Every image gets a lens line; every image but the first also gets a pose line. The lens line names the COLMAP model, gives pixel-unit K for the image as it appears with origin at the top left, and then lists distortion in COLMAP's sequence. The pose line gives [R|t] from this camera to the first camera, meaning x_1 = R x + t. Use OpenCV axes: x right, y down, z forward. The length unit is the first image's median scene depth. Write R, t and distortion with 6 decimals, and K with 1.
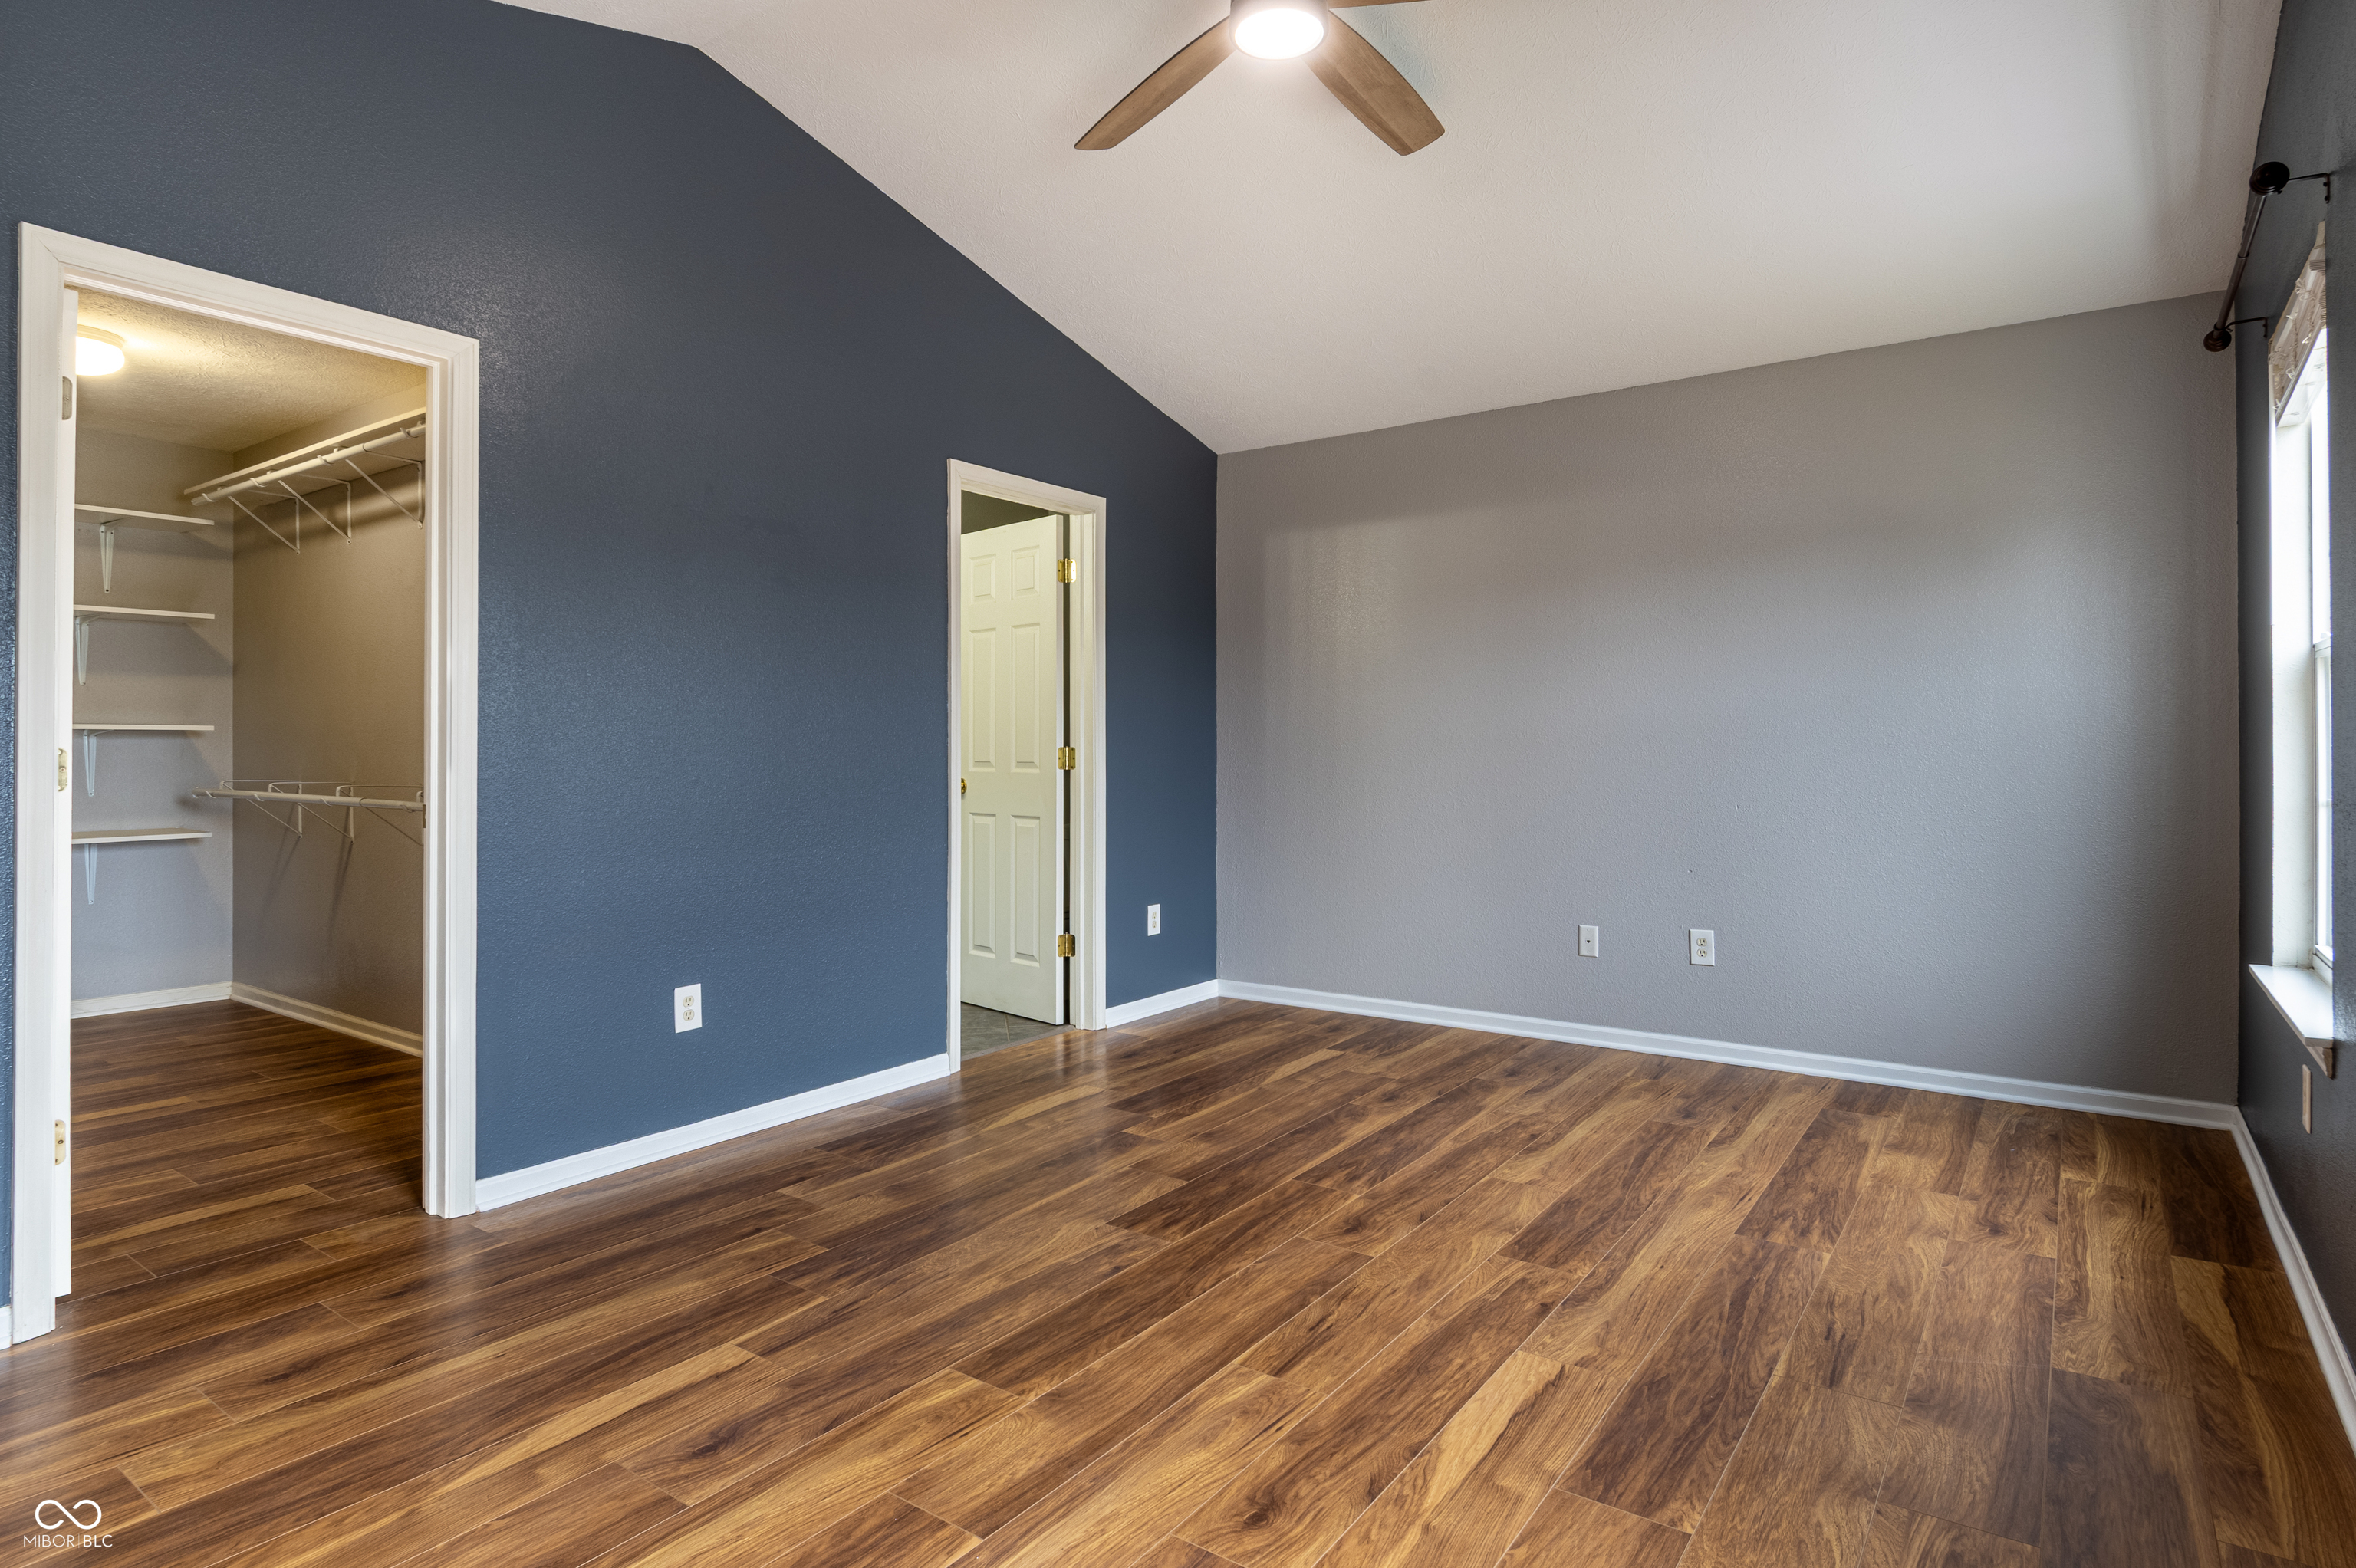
lens RADIAL K [[1262.9, 0, 1167.7], [0, 1262.9, 739.5], [0, 0, 1]] dist [0.007586, -0.001401]
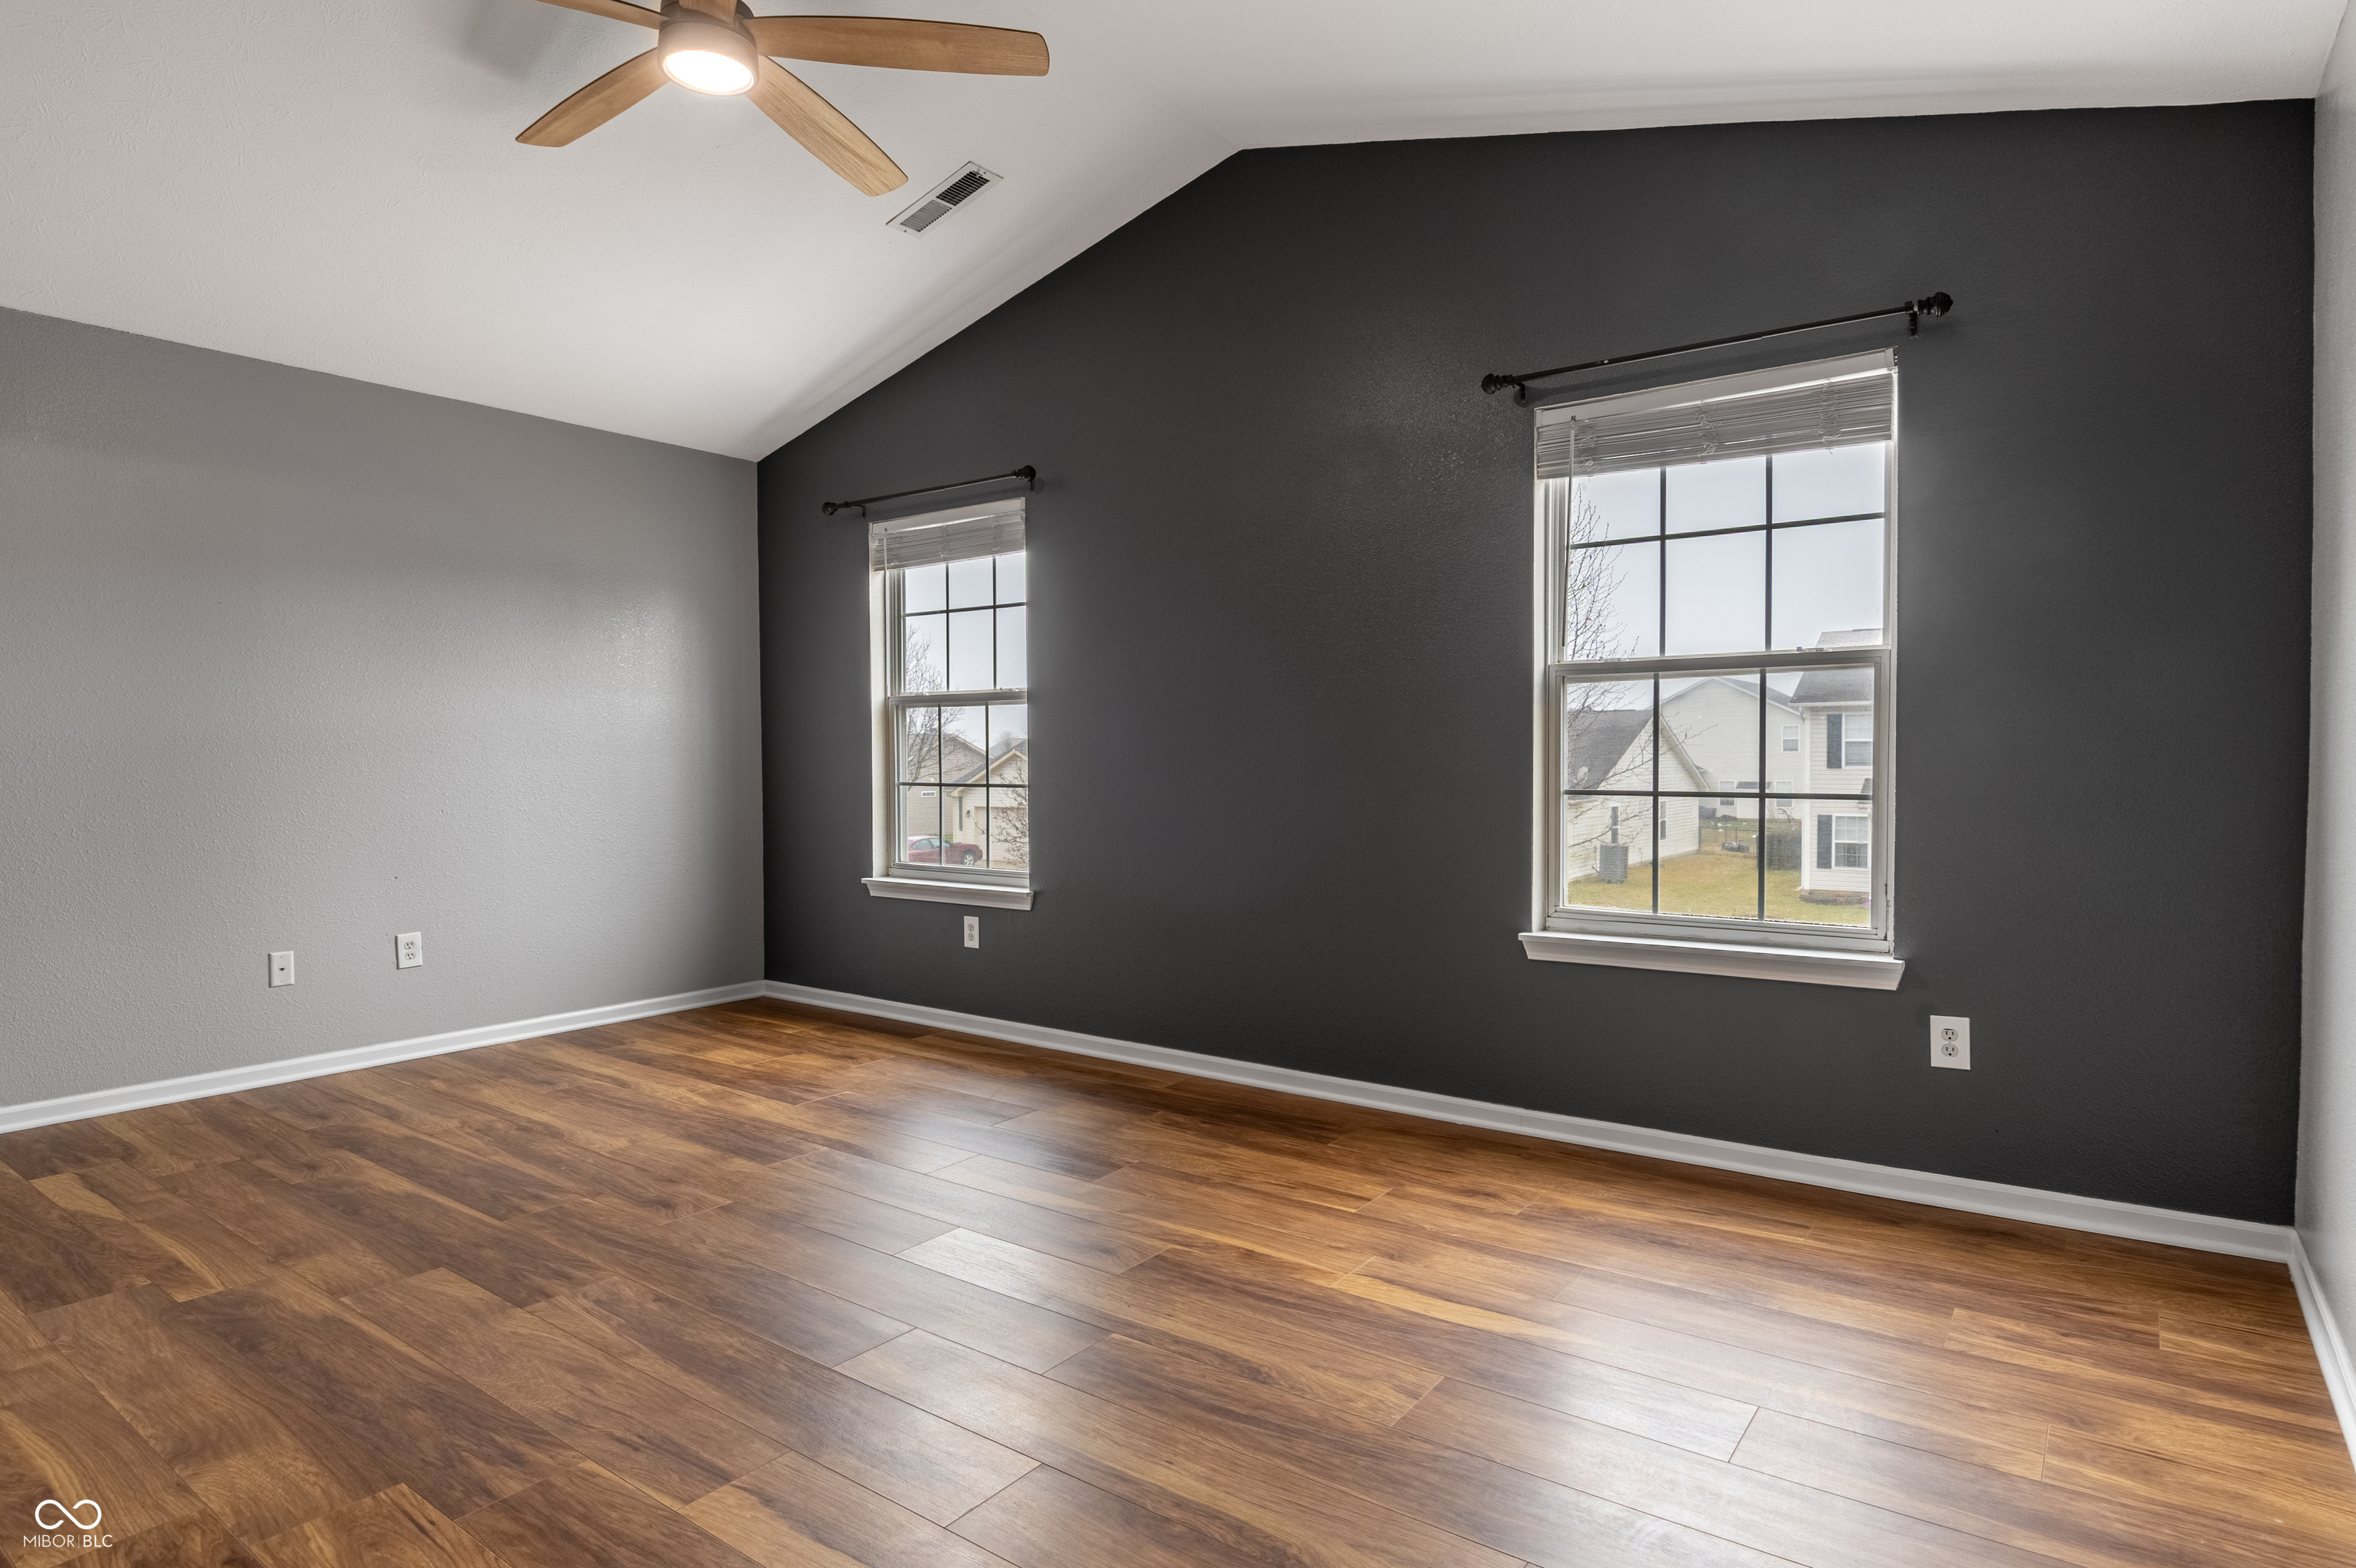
lens RADIAL K [[1262.9, 0, 1176.4], [0, 1262.9, 782.7], [0, 0, 1]] dist [0.007586, -0.001401]
pose [[0.017445, -0.017643, 0.999692, -0.827659], [-0.006743, 0.999819, 0.017763, 0.008444], [-0.999825, -0.007051, 0.017323, 0.505066]]
